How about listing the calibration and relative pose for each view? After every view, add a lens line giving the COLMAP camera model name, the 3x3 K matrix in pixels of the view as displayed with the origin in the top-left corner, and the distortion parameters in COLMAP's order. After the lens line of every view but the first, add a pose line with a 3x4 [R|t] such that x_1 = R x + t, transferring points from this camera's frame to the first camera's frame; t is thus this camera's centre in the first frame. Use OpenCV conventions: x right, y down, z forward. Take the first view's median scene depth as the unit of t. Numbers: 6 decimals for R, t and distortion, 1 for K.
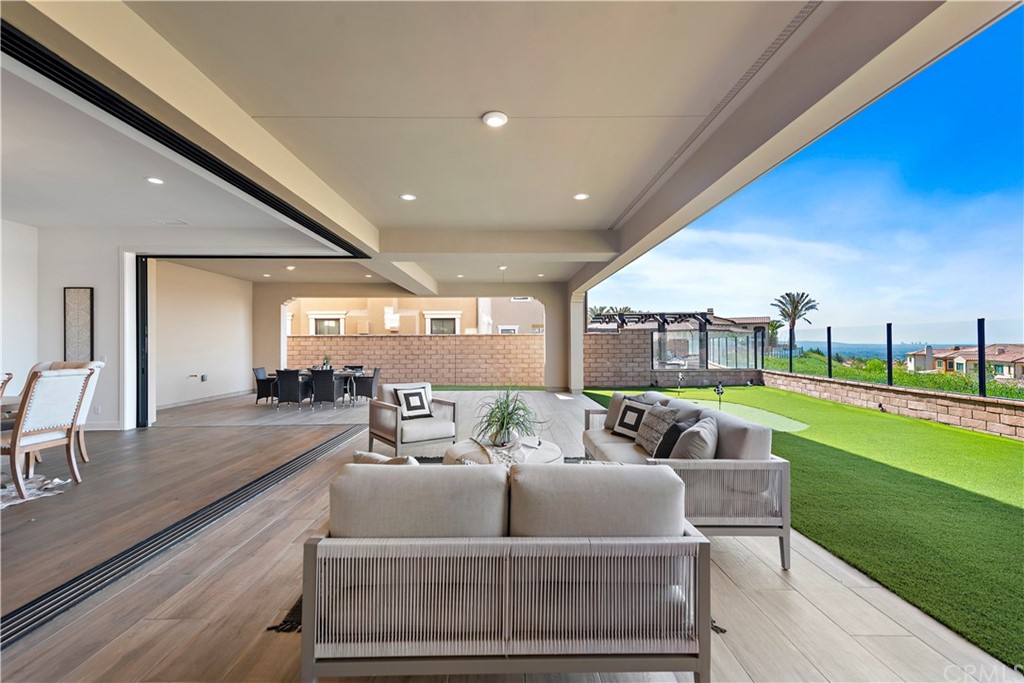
lens RADIAL K [[428.6, 0, 512.0], [0, 428.6, 341.5], [0, 0, 1]] dist [0.012339, -0.000104]
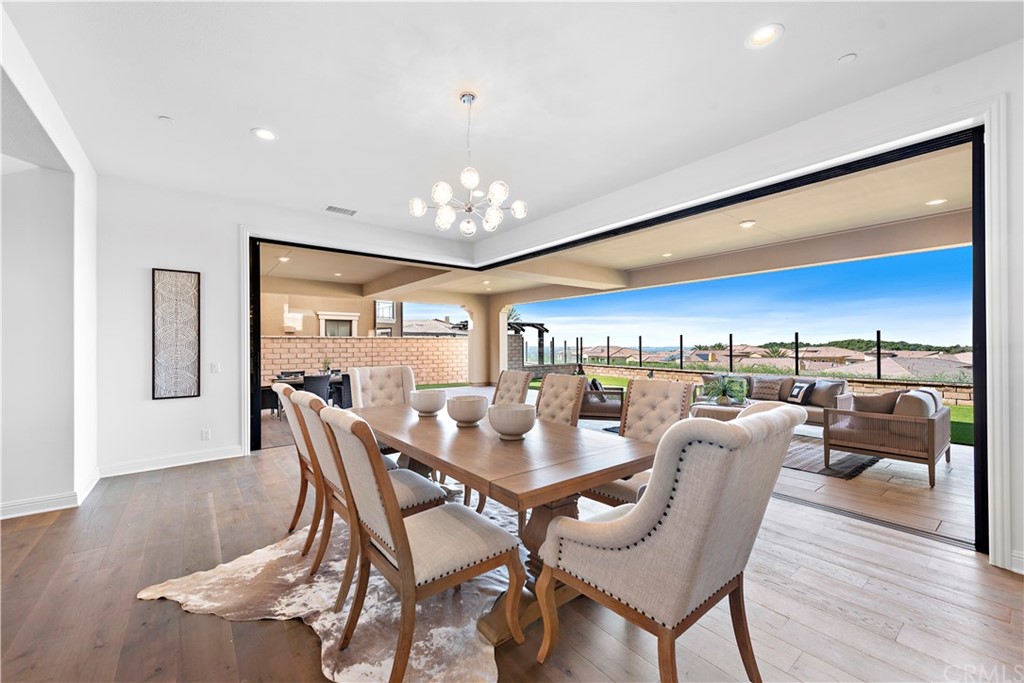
lens RADIAL K [[407.2, 0, 512.0], [0, 407.2, 341.5], [0, 0, 1]] dist [0.000809, -0.000648]
pose [[0.795421, 0.006832, 0.606019, -0.414117], [-0.002555, 0.999965, -0.007920, 0.000859], [-0.606052, 0.004752, 0.795411, 0.039996]]
